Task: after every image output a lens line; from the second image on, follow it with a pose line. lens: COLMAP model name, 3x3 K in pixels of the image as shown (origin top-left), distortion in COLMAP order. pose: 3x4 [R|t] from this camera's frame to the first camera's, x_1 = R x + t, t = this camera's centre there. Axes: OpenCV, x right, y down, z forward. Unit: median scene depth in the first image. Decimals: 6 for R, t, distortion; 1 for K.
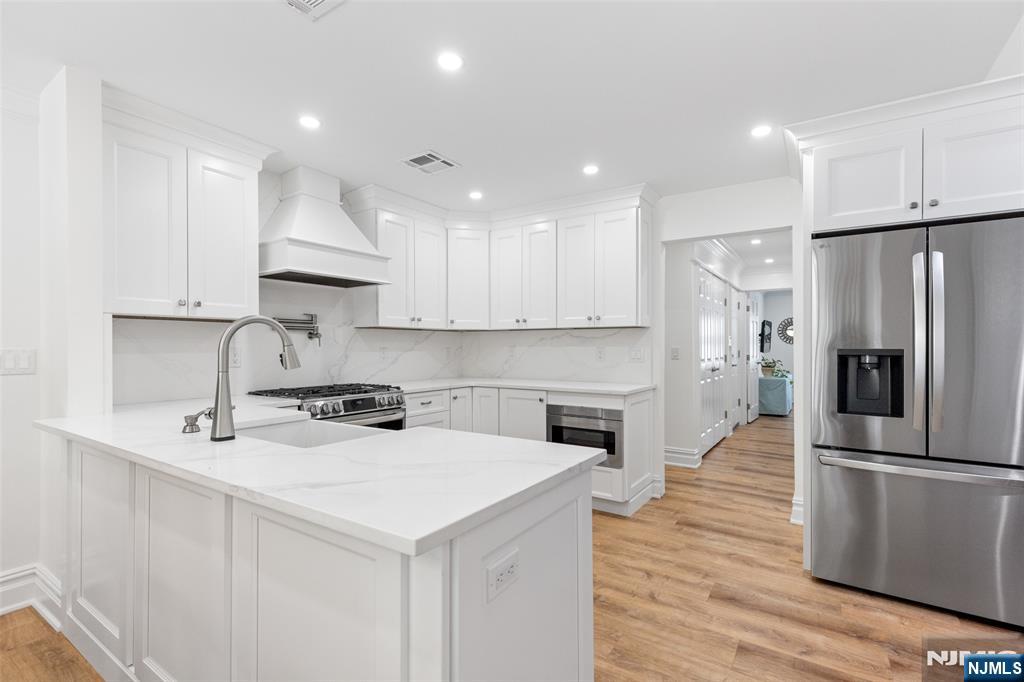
lens RADIAL K [[470.1, 0, 508.0], [0, 470.1, 346.3], [0, 0, 1]] dist [0.010767, -0.000527]
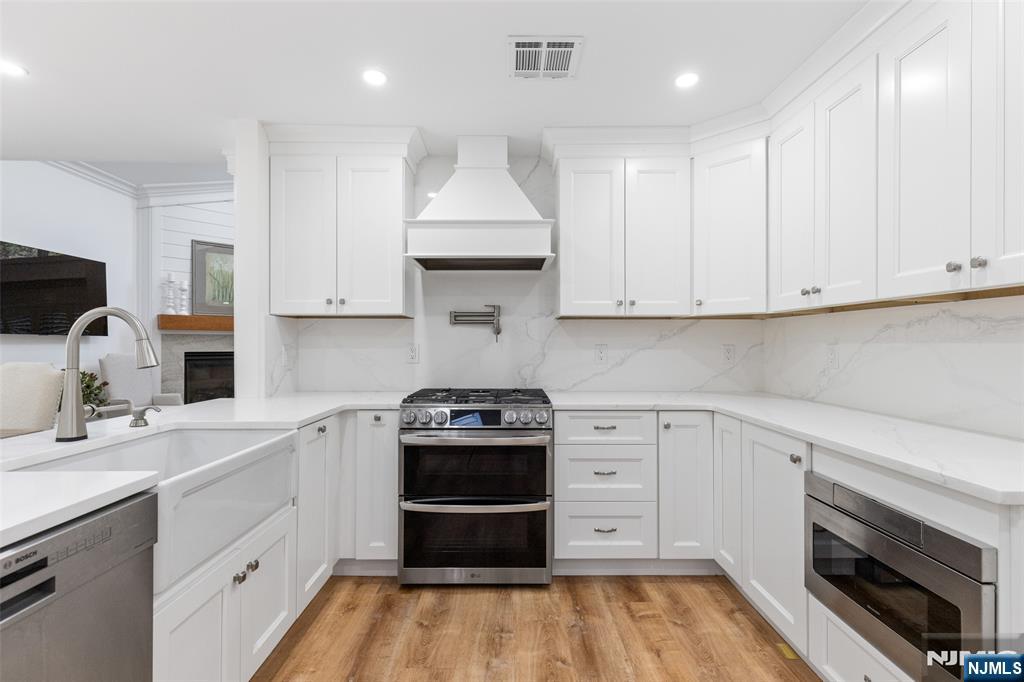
lens RADIAL K [[470.1, 0, 509.6], [0, 470.1, 346.5], [0, 0, 1]] dist [0.010767, -0.000527]
pose [[0.560109, 0.008515, -0.828375, 0.299048], [-0.000657, 0.999951, 0.009834, -0.000554], [0.828418, -0.004963, 0.560088, 0.513062]]
